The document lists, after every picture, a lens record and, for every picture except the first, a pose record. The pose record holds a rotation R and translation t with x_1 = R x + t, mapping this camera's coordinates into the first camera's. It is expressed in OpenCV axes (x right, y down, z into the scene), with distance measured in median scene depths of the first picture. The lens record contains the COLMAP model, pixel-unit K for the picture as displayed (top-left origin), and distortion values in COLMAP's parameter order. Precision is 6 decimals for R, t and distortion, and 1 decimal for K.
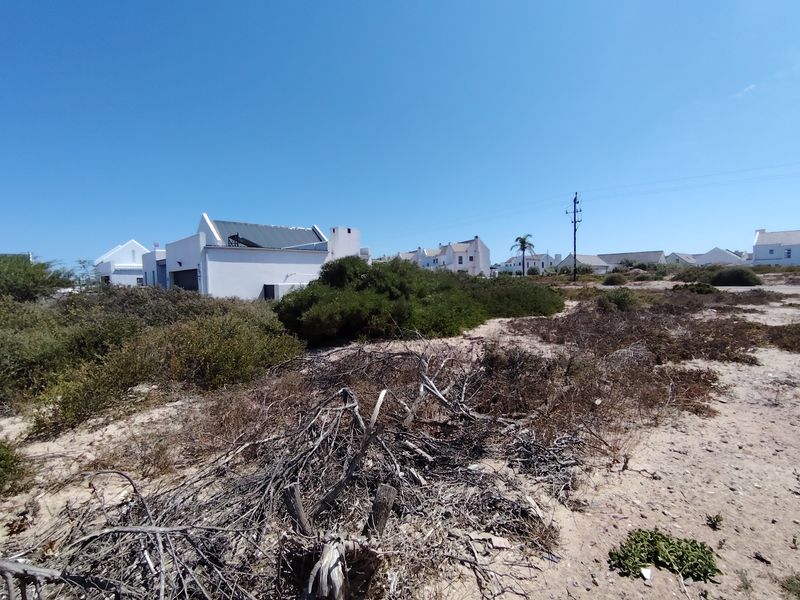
lens RADIAL K [[377.5, 0, 399.9], [0, 377.5, 297.4], [0, 0, 1]] dist [0.001754, 0.000783]
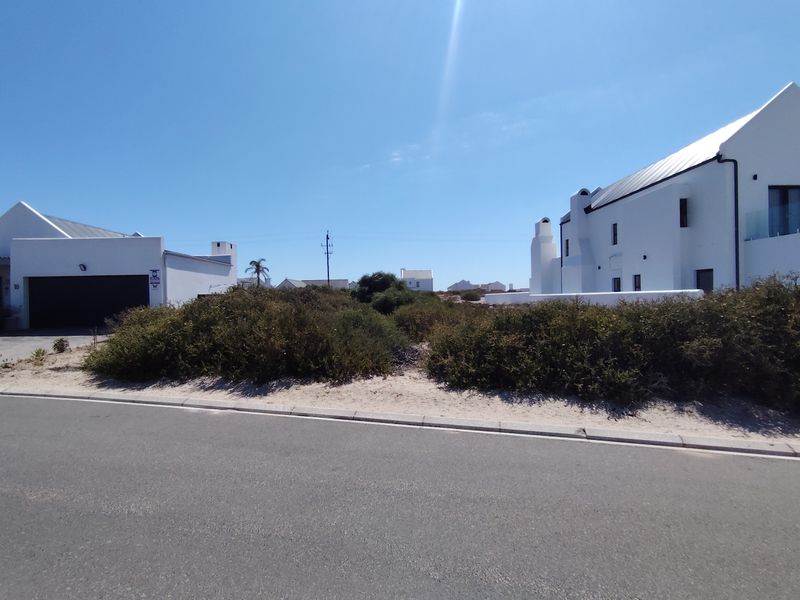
lens RADIAL K [[377.5, 0, 397.0], [0, 377.5, 302.4], [0, 0, 1]] dist [0.001754, 0.000783]
pose [[0.684060, -0.003133, 0.729419, -0.189126], [0.041585, 0.998532, -0.034710, 0.012325], [-0.728239, 0.054077, 0.683186, -0.021828]]
